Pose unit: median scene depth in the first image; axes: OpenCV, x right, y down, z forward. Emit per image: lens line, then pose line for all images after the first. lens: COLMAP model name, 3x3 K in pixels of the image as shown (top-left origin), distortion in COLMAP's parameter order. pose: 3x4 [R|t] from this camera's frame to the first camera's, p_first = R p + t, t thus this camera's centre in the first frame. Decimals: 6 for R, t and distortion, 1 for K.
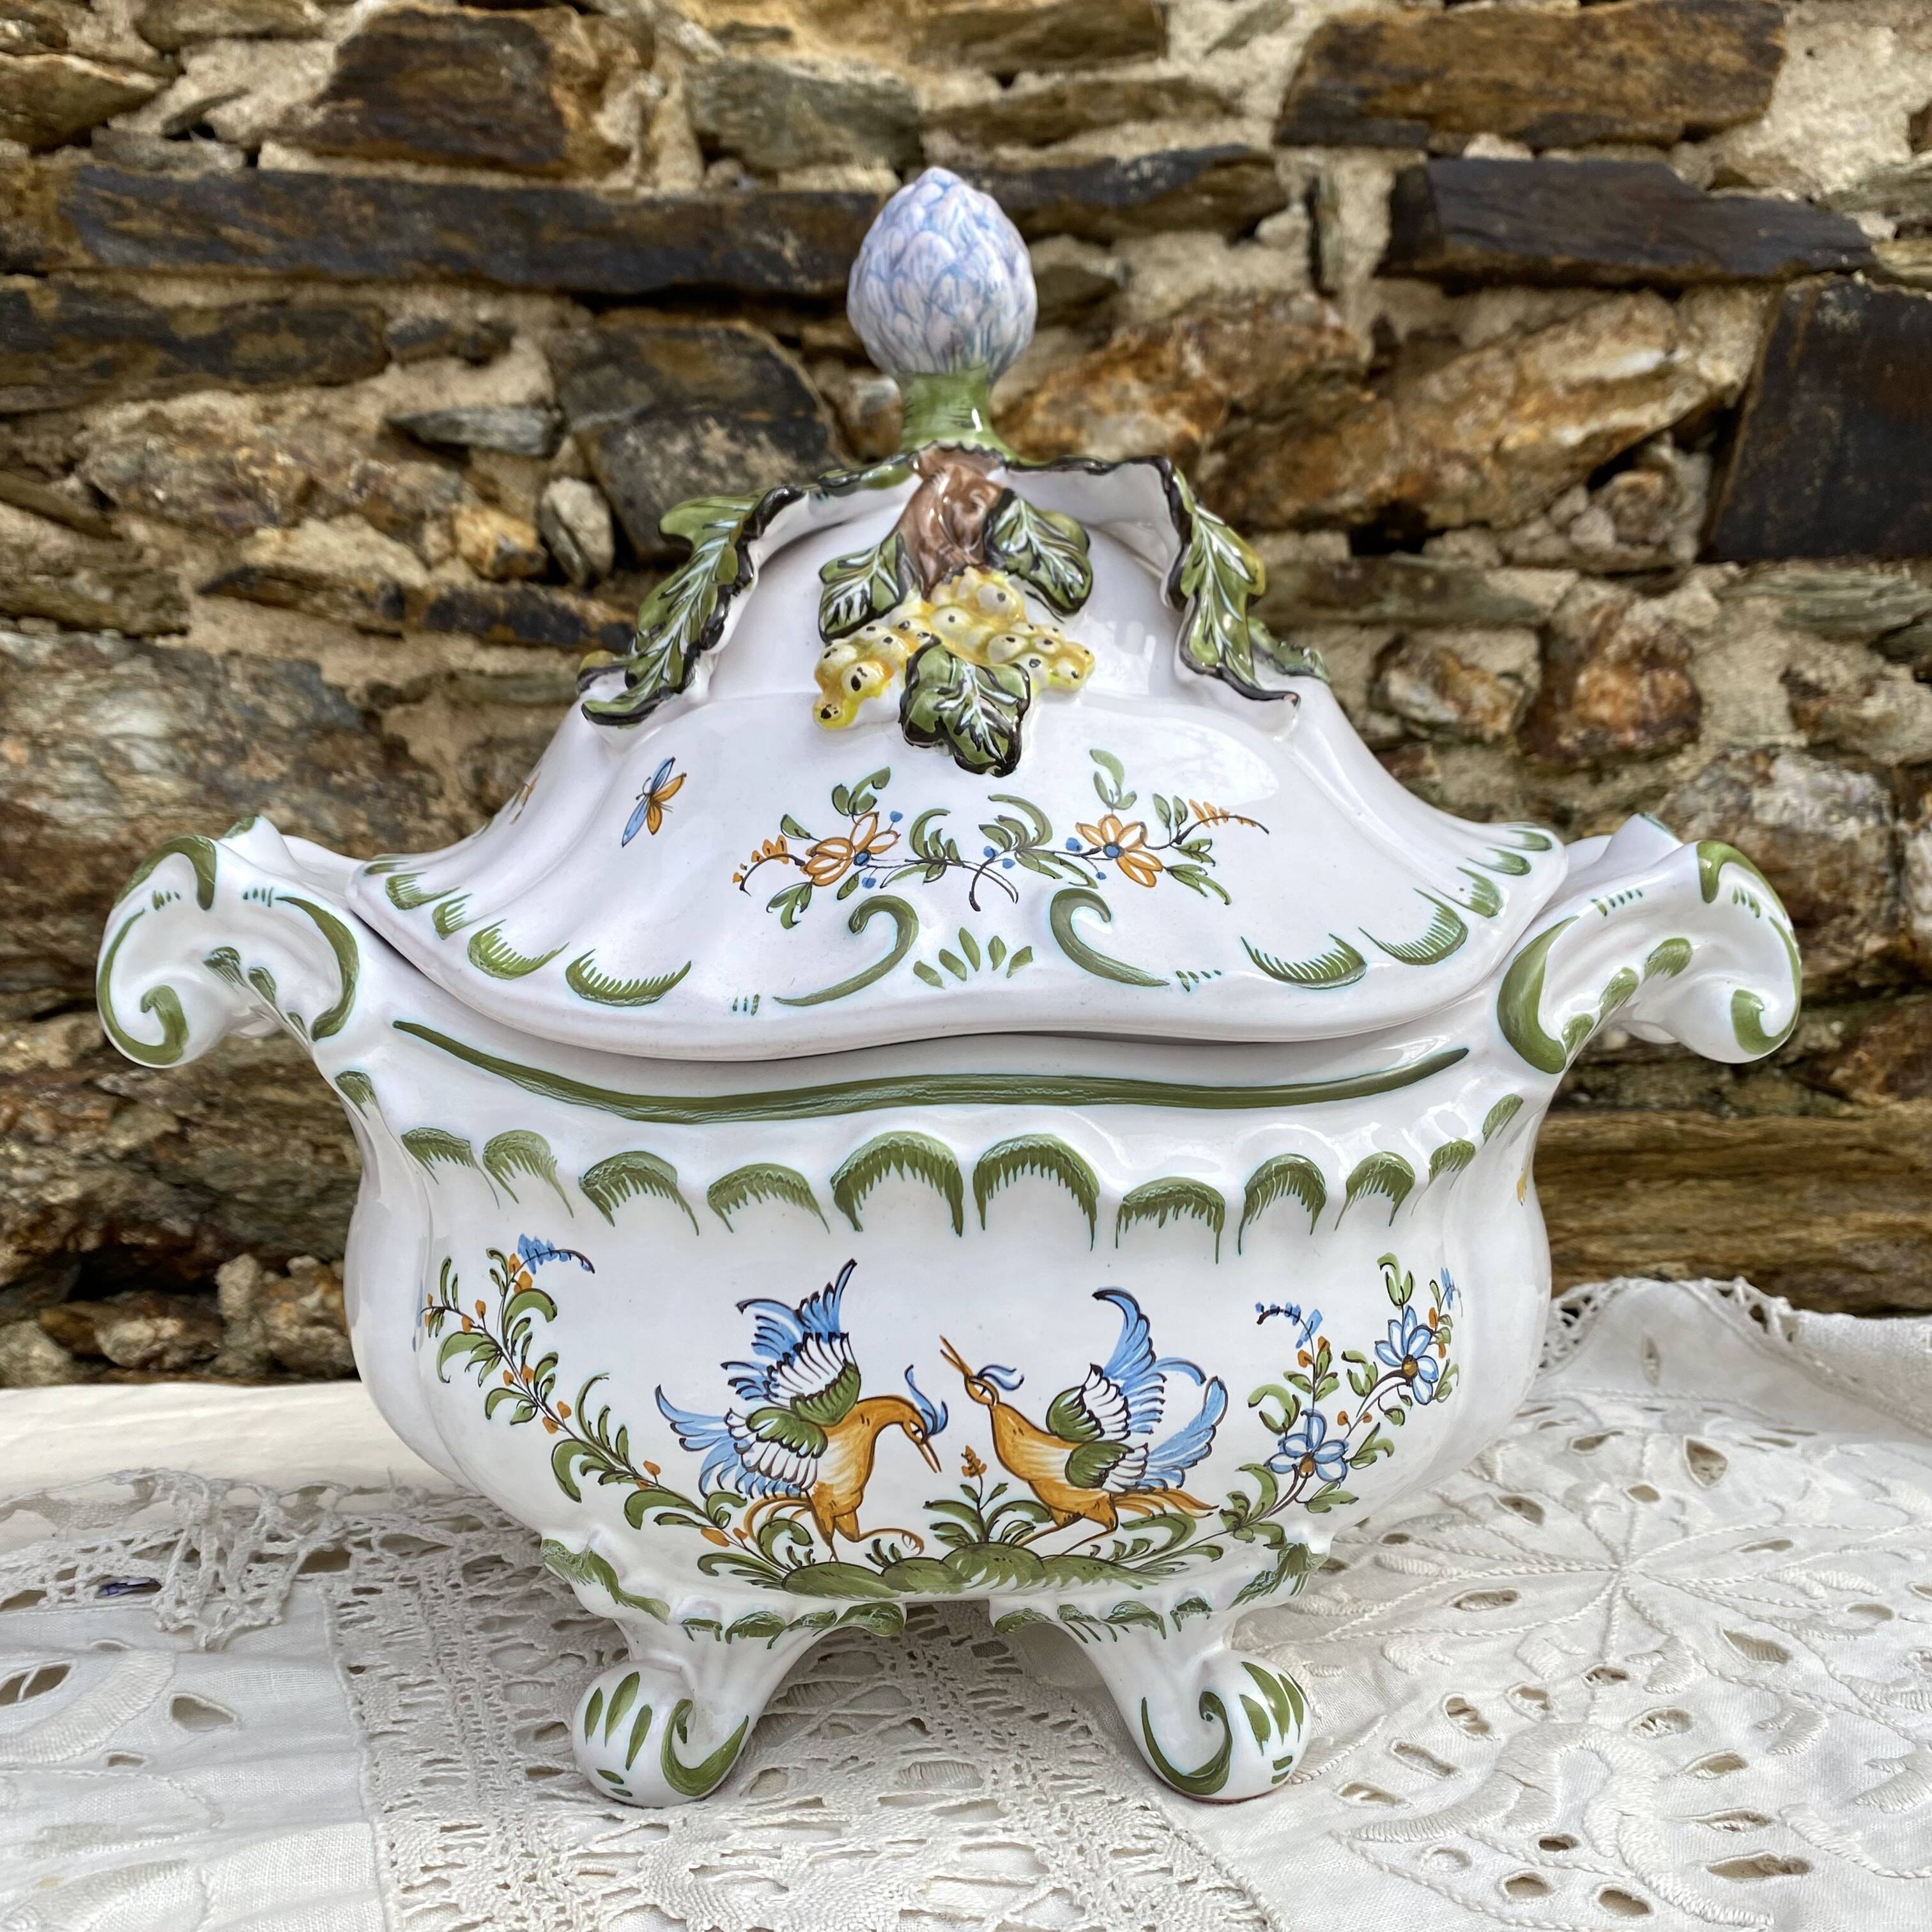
lens RADIAL K [[2024.2, 0, 972.0], [0, 2024.2, 943.3], [0, 0, 1]] dist [-0.022273, 0.000000]
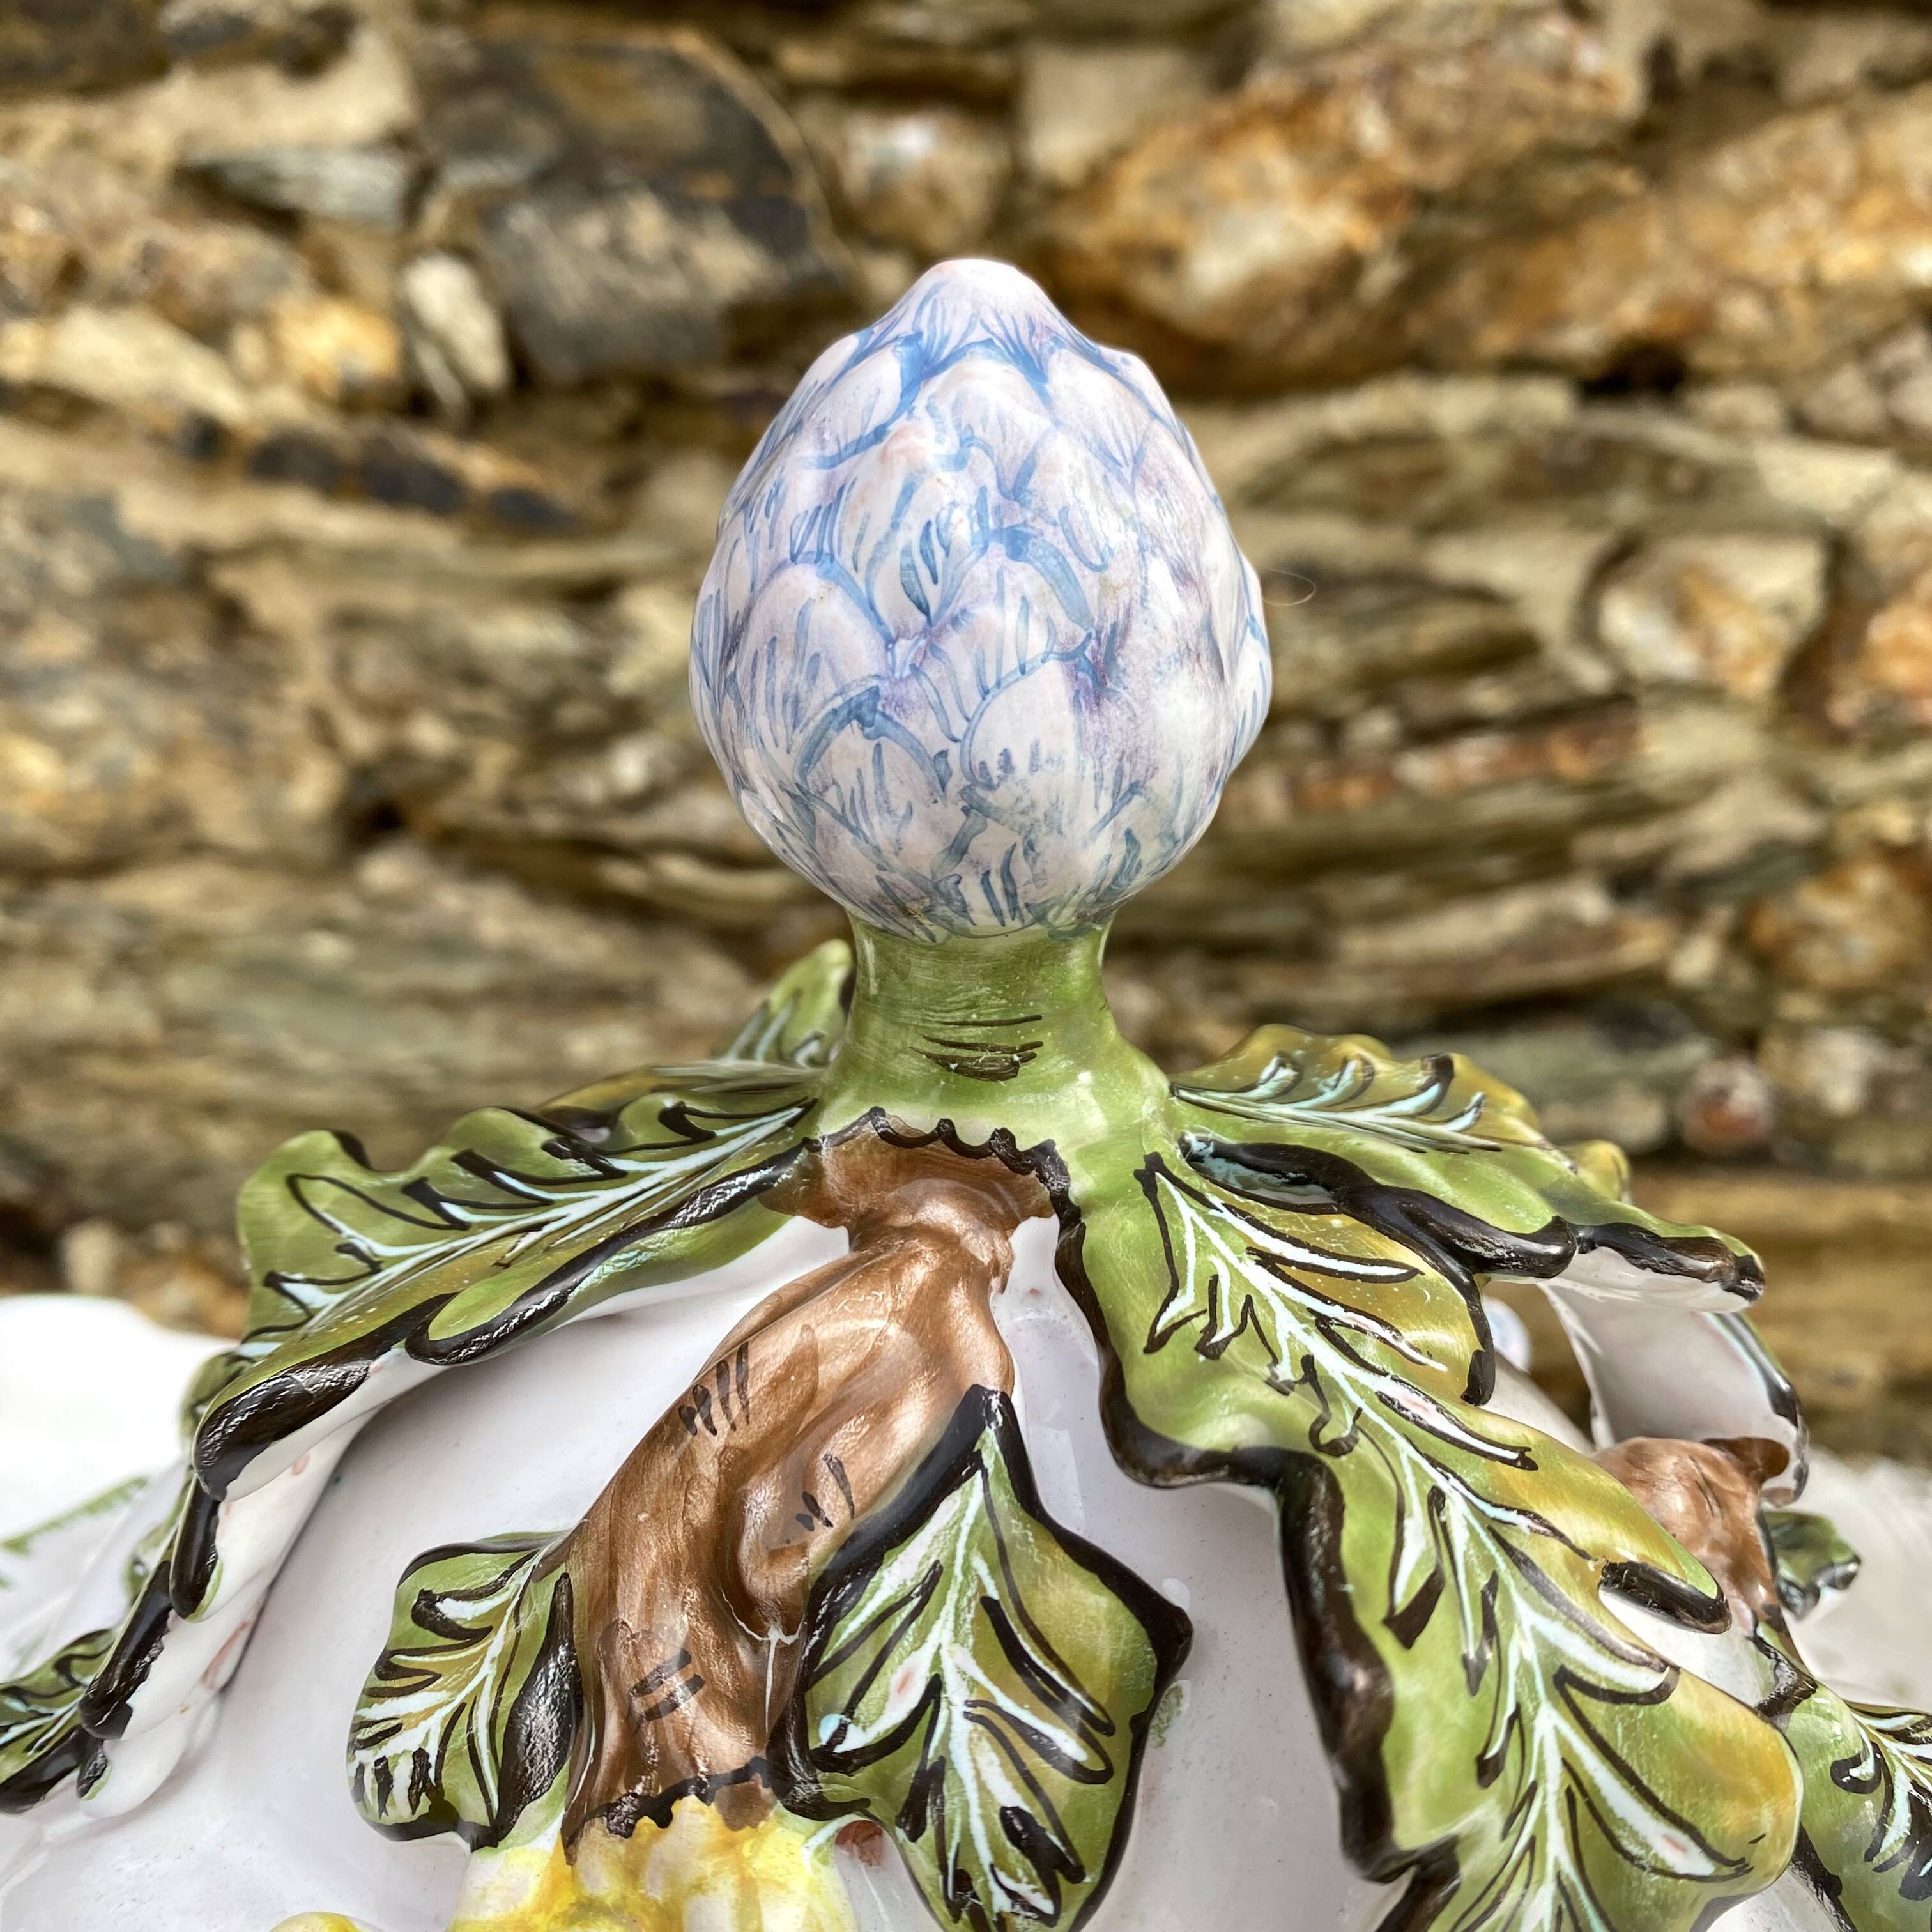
lens RADIAL K [[2024.2, 0, 993.1], [0, 2024.2, 960.4], [0, 0, 1]] dist [-0.022273, 0.000000]
pose [[0.997915, 0.055475, -0.032976, 0.024262], [-0.043313, 0.954508, 0.295022, -0.216633], [0.047842, -0.292979, 0.954921, 0.288100]]
